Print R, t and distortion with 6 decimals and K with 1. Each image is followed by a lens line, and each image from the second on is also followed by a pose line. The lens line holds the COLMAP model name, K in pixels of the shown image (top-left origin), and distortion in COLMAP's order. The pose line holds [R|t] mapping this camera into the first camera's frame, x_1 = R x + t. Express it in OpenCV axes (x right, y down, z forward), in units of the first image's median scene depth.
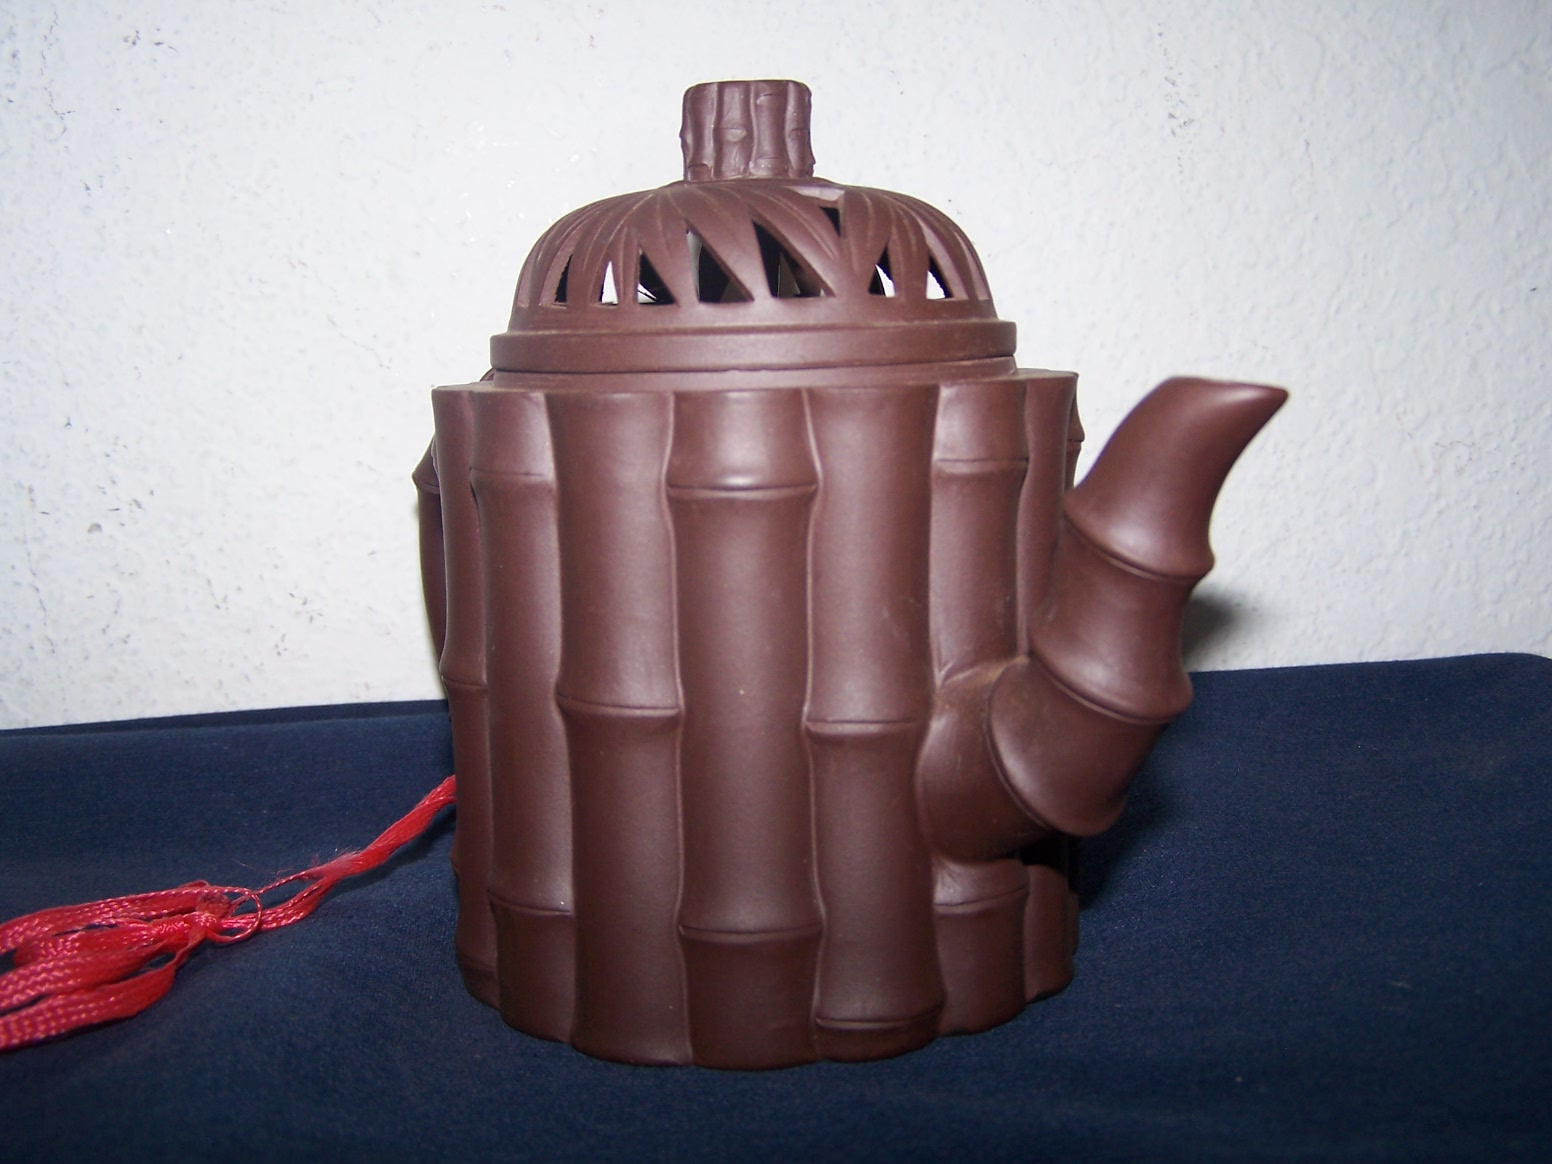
lens RADIAL K [[1798.3, 0, 782.3], [0, 1798.3, 568.9], [0, 0, 1]] dist [-0.042512, 0.000000]
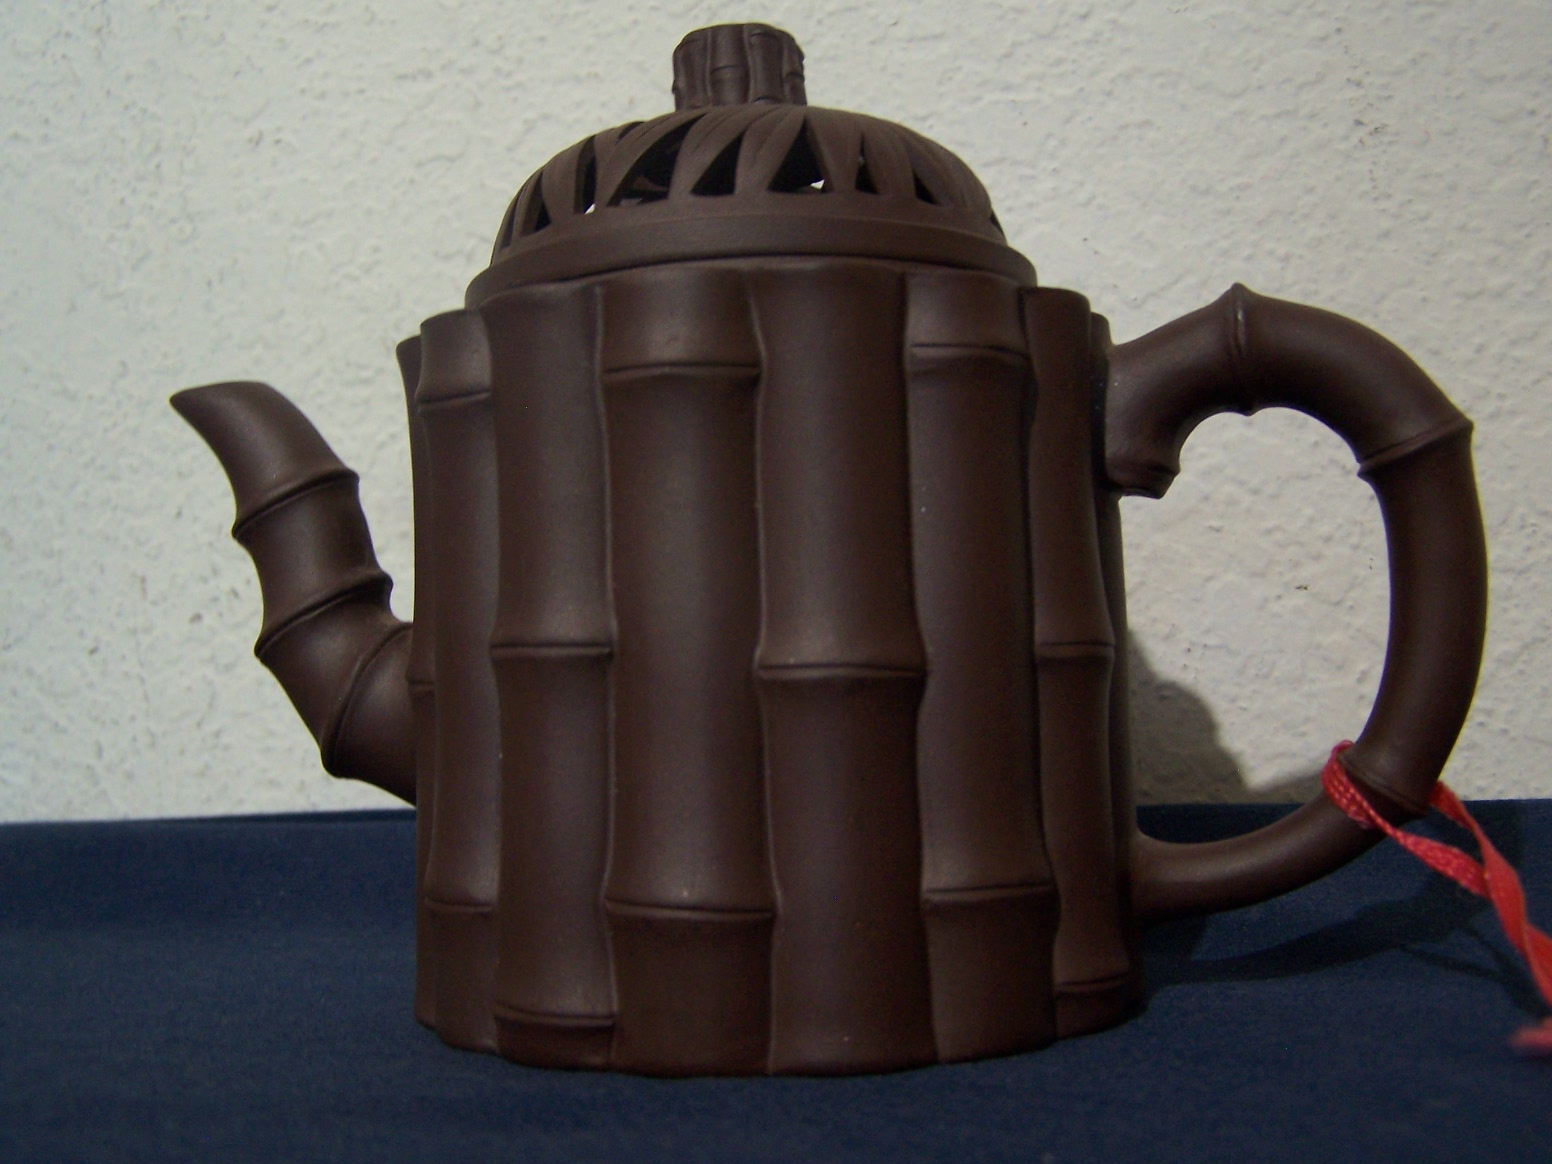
lens RADIAL K [[1798.3, 0, 776.8], [0, 1798.3, 594.3], [0, 0, 1]] dist [-0.042512, 0.000000]
pose [[0.937546, -0.018872, -0.347349, 0.258941], [-0.042485, 0.984841, -0.168179, 0.115977], [0.345257, 0.172433, 0.922532, 0.192657]]
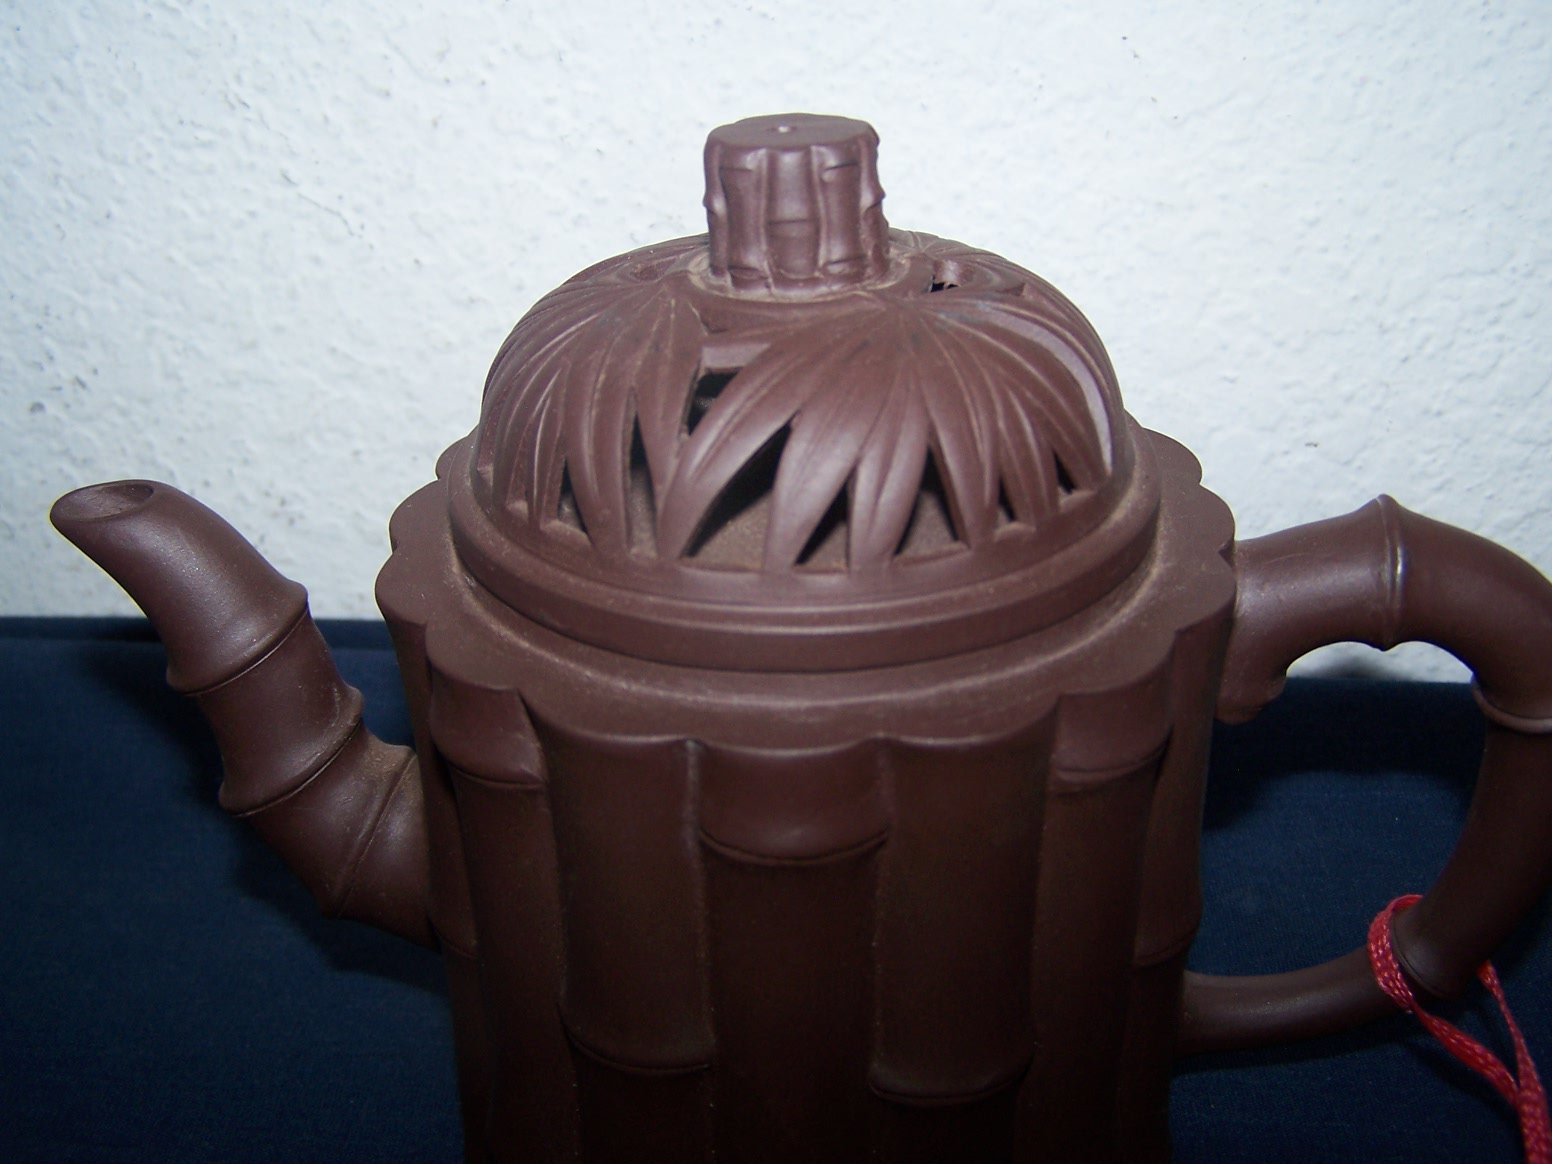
lens RADIAL K [[1798.3, 0, 772.1], [0, 1798.3, 579.6], [0, 0, 1]] dist [-0.042512, 0.000000]
pose [[0.977097, 0.114746, -0.179205, 0.112163], [-0.040548, 0.927121, 0.372561, -0.272517], [0.208895, -0.356762, 0.910540, 0.276599]]
